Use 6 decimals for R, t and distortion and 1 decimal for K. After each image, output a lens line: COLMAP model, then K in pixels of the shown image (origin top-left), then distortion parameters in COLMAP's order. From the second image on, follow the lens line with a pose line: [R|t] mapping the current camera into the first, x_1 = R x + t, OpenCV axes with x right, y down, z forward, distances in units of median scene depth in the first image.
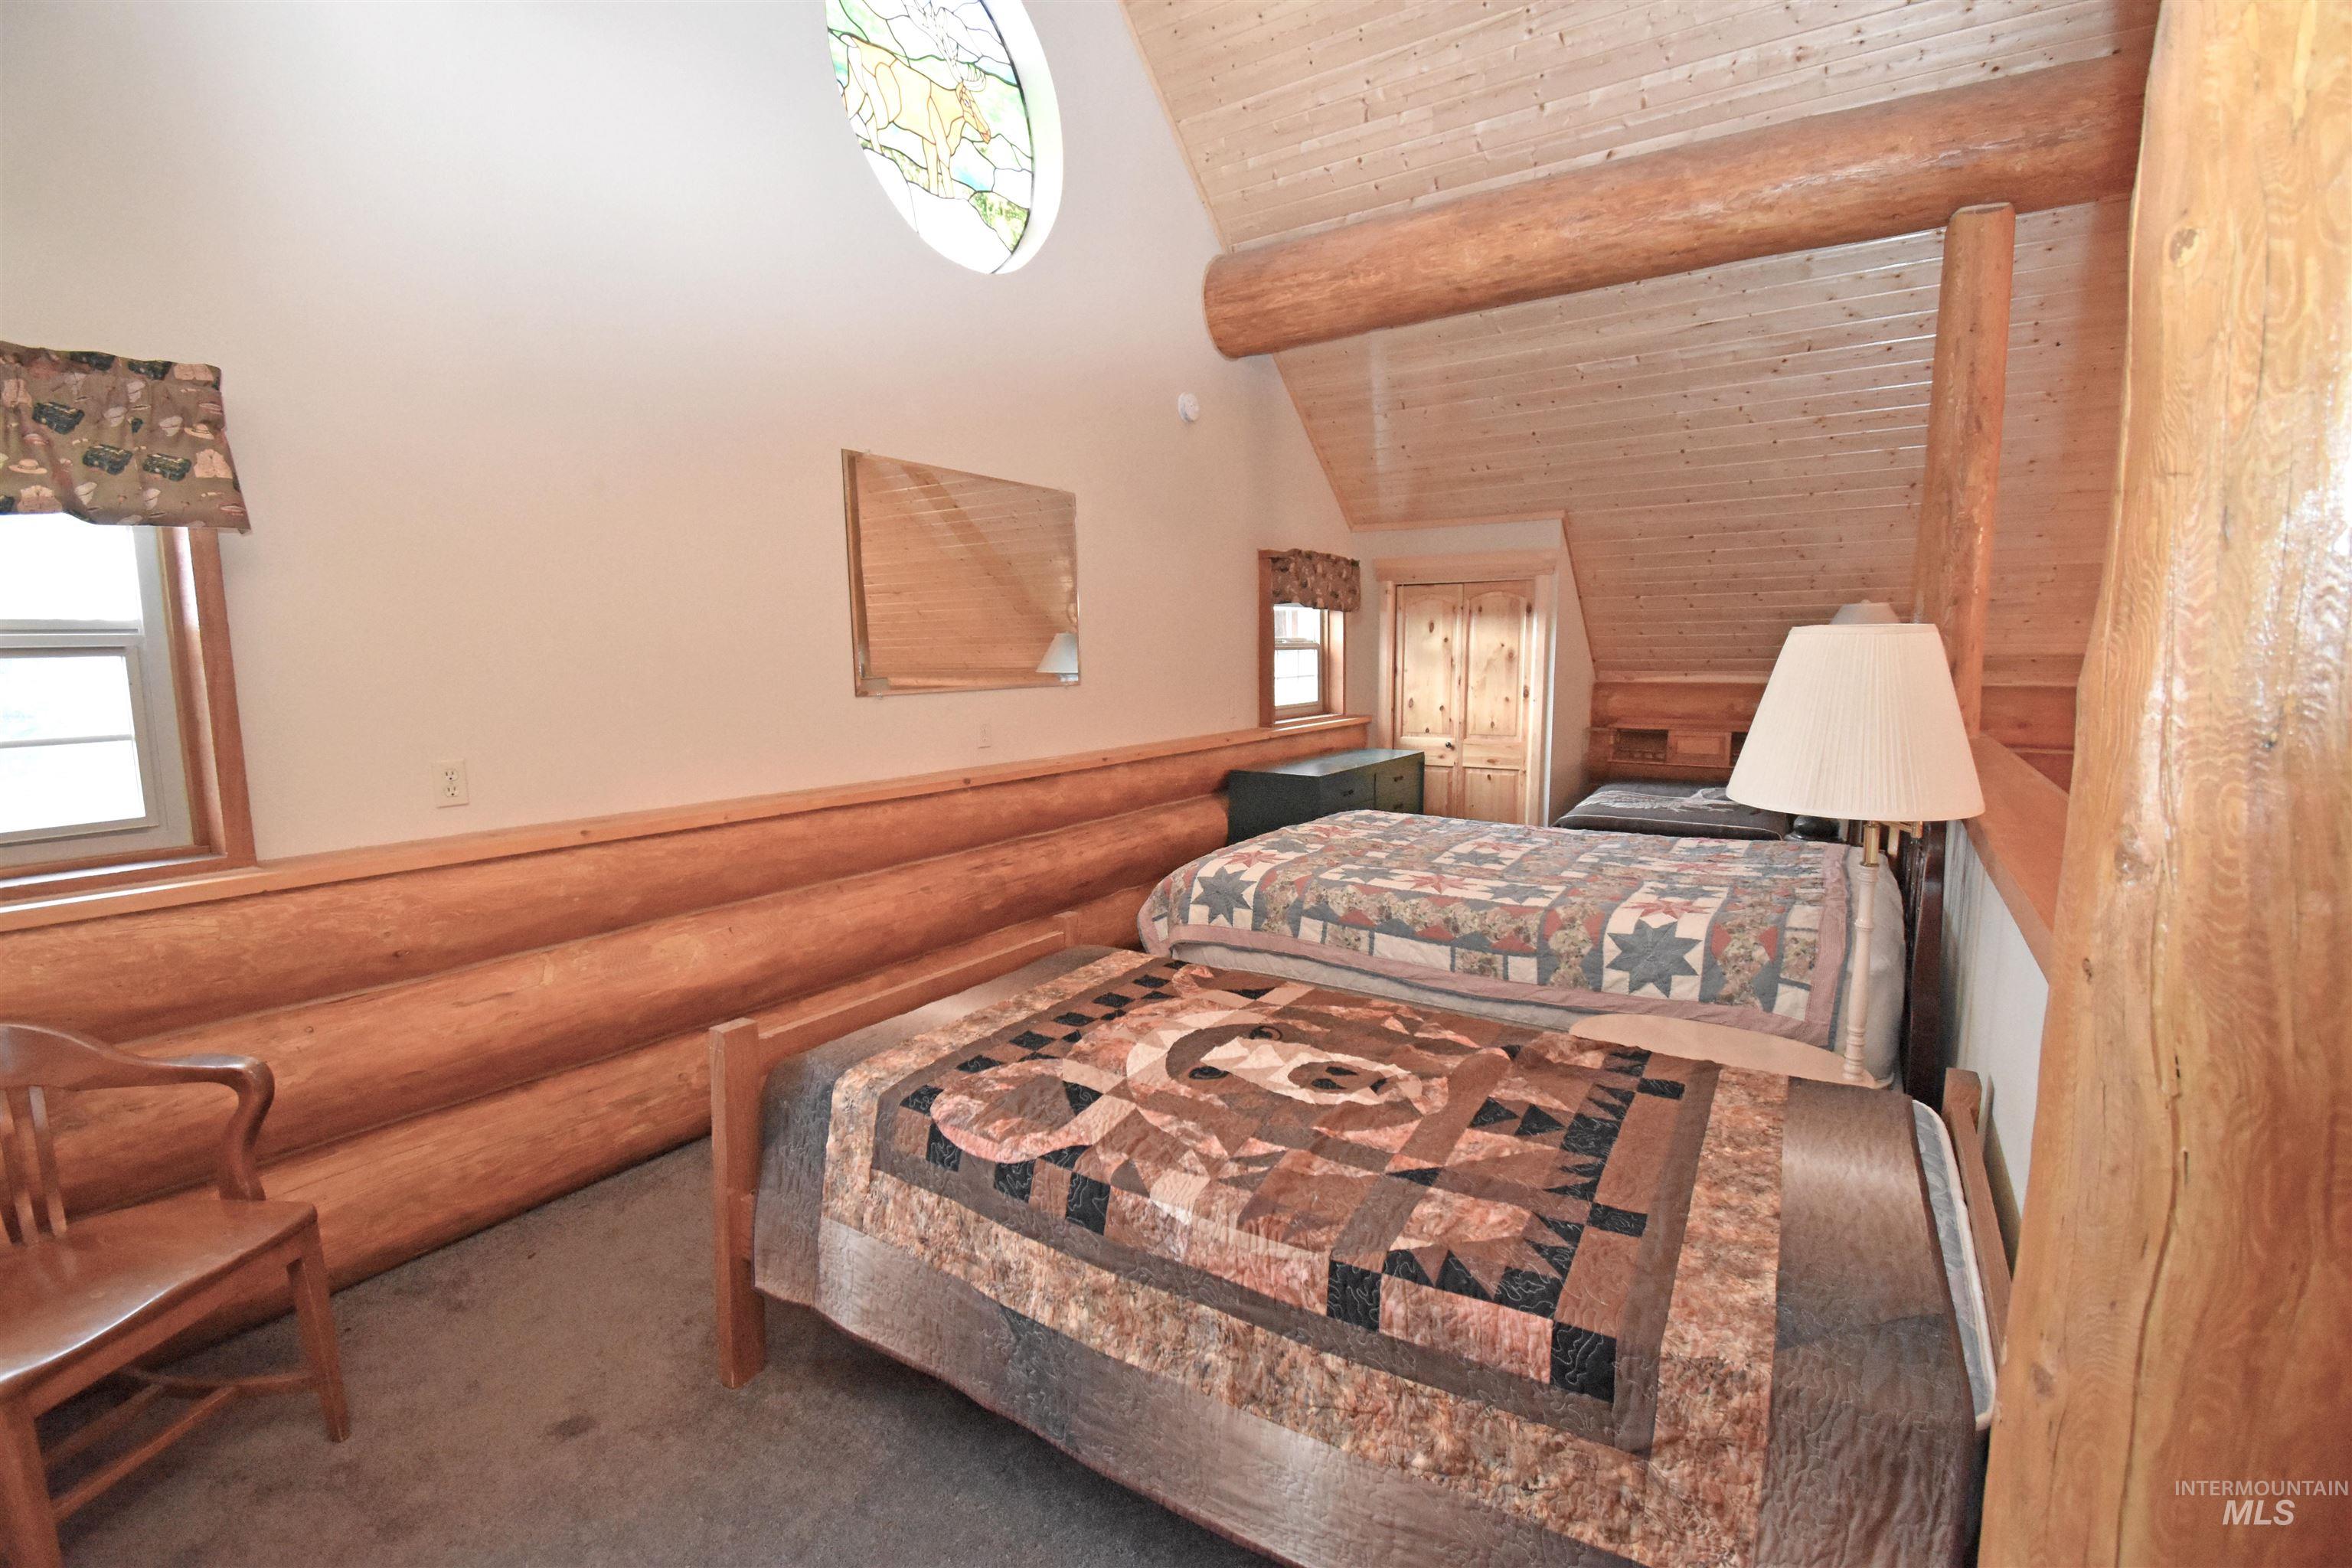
lens RADIAL K [[1011.8, 0, 1176.0], [0, 1011.8, 784.0], [0, 0, 1]] dist [0.001987, -0.000003]
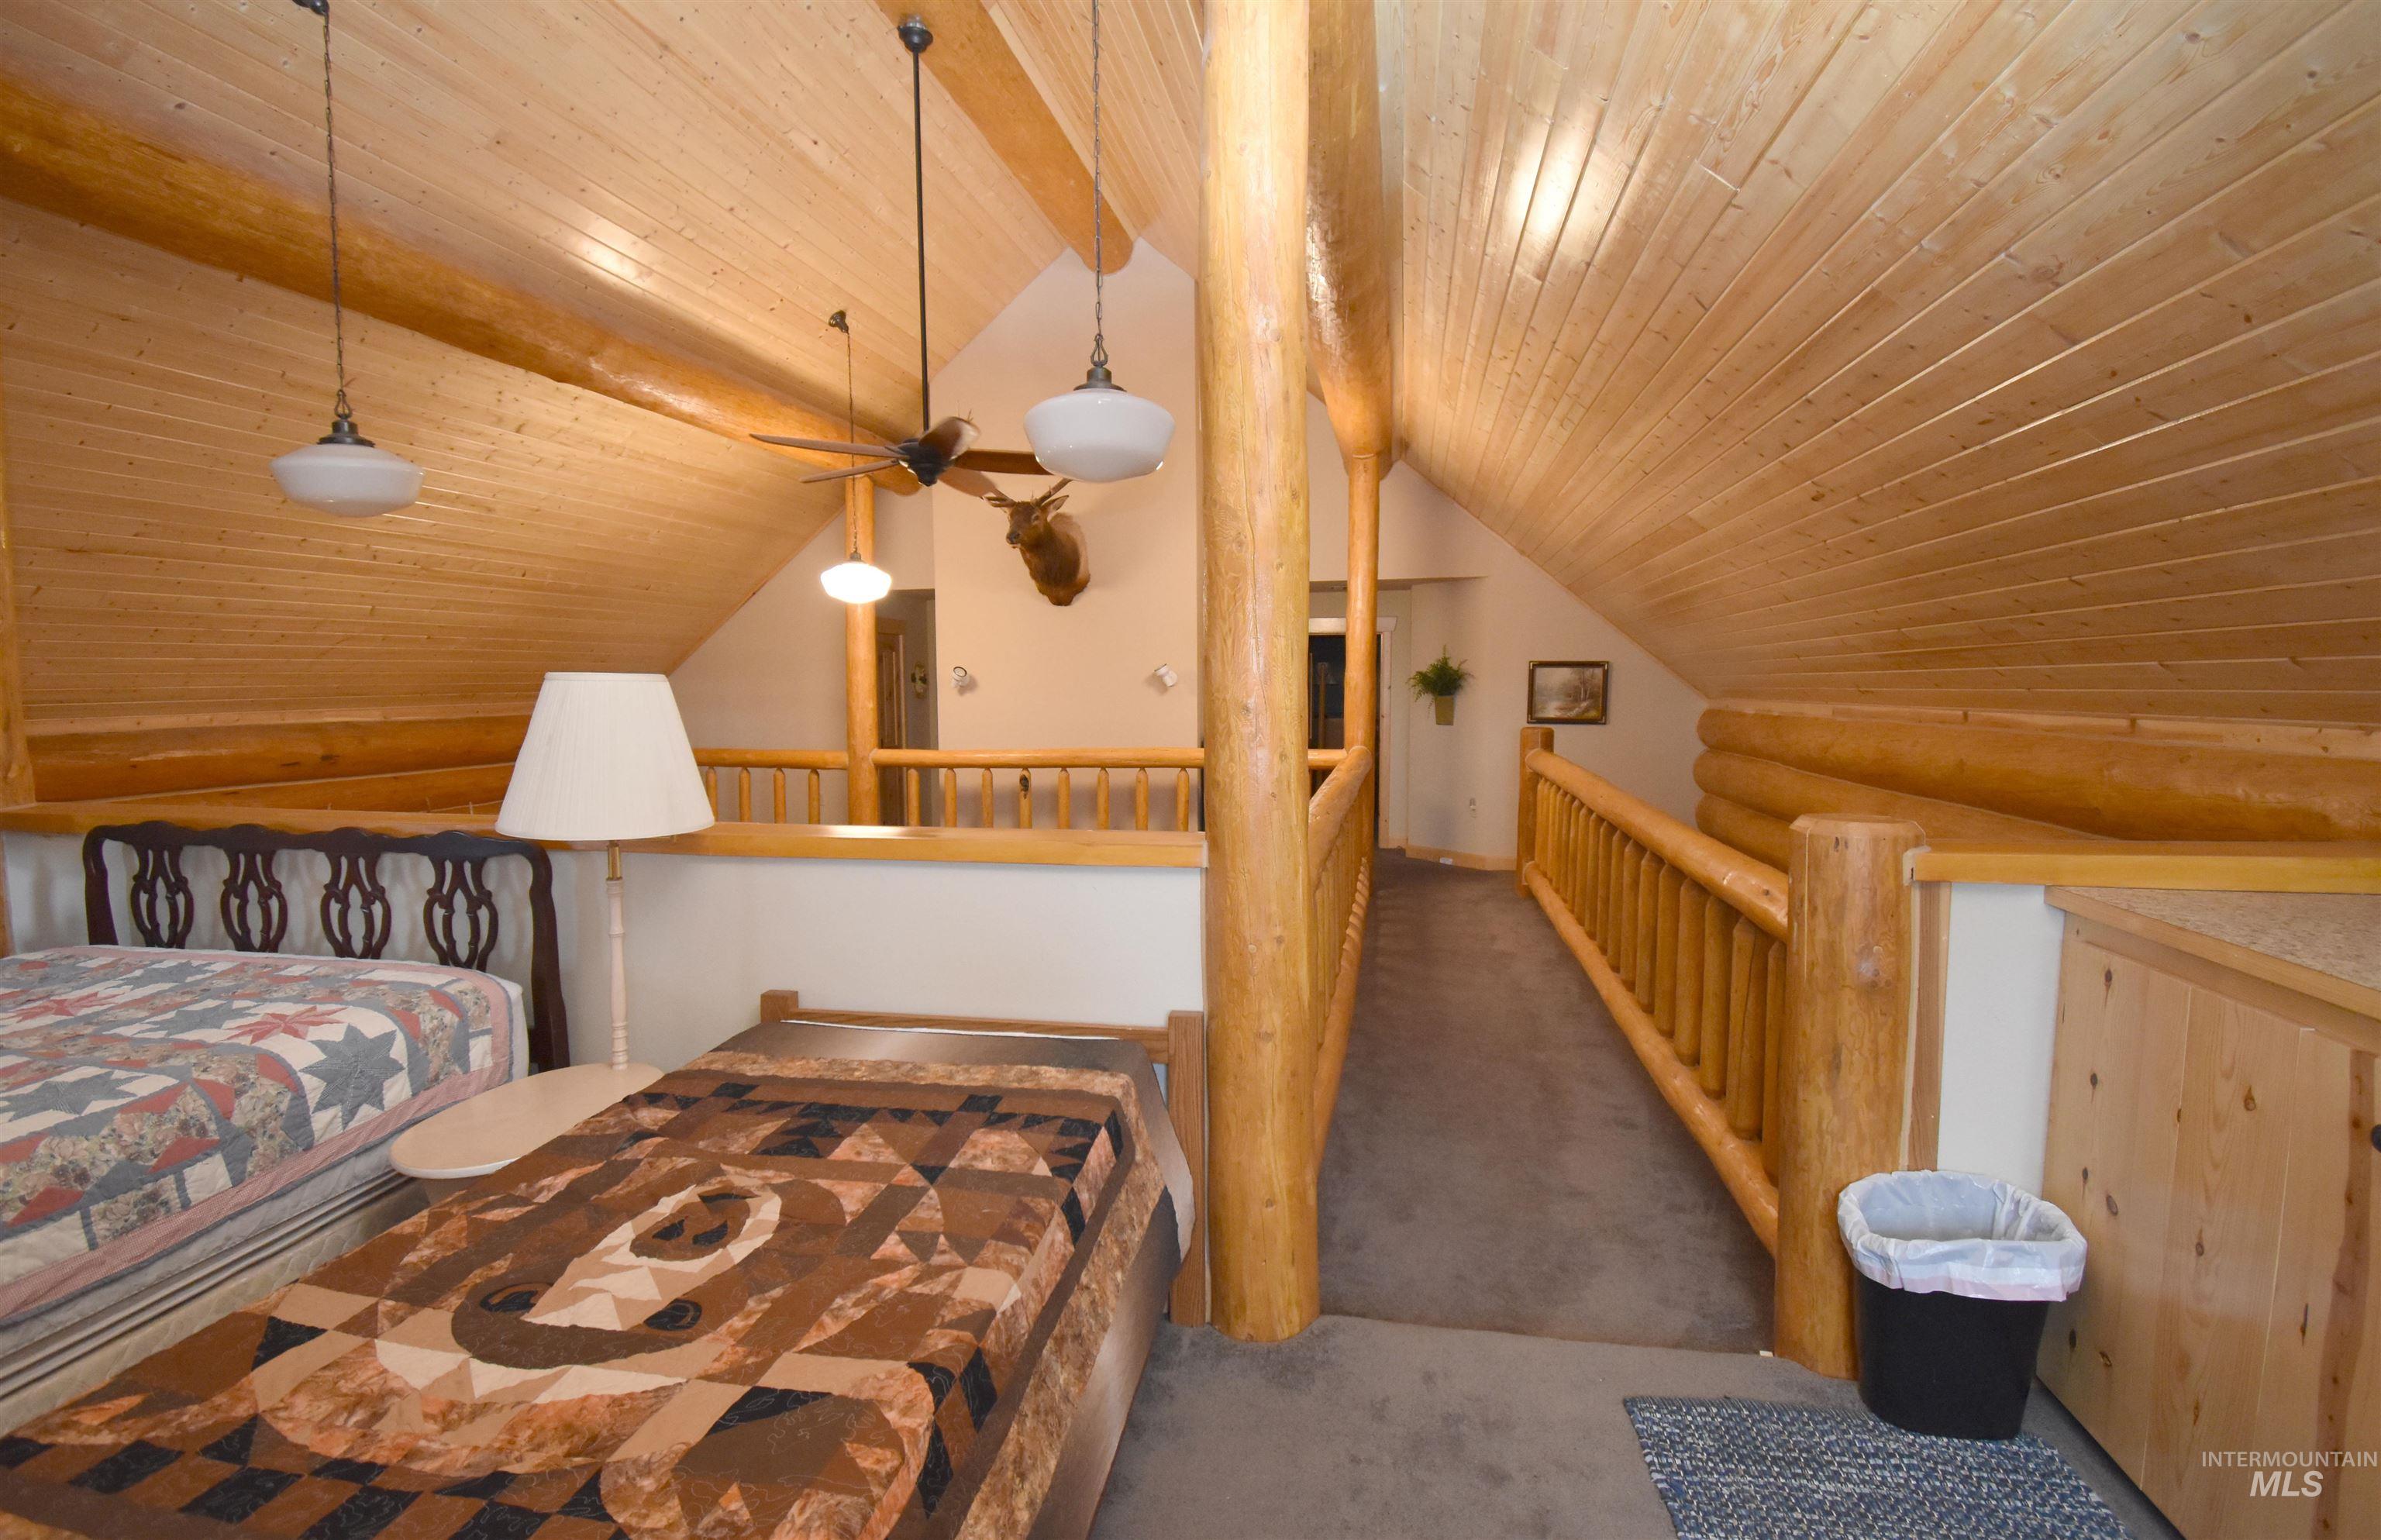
lens RADIAL K [[1068.1, 0, 1190.5], [0, 1068.1, 770.0], [0, 0, 1]] dist [-0.000472, -0.016615]
pose [[-0.376257, -0.066245, 0.924144, -0.719038], [0.125017, 0.984689, 0.121485, -0.113809], [-0.918042, 0.161243, -0.362214, 0.872960]]
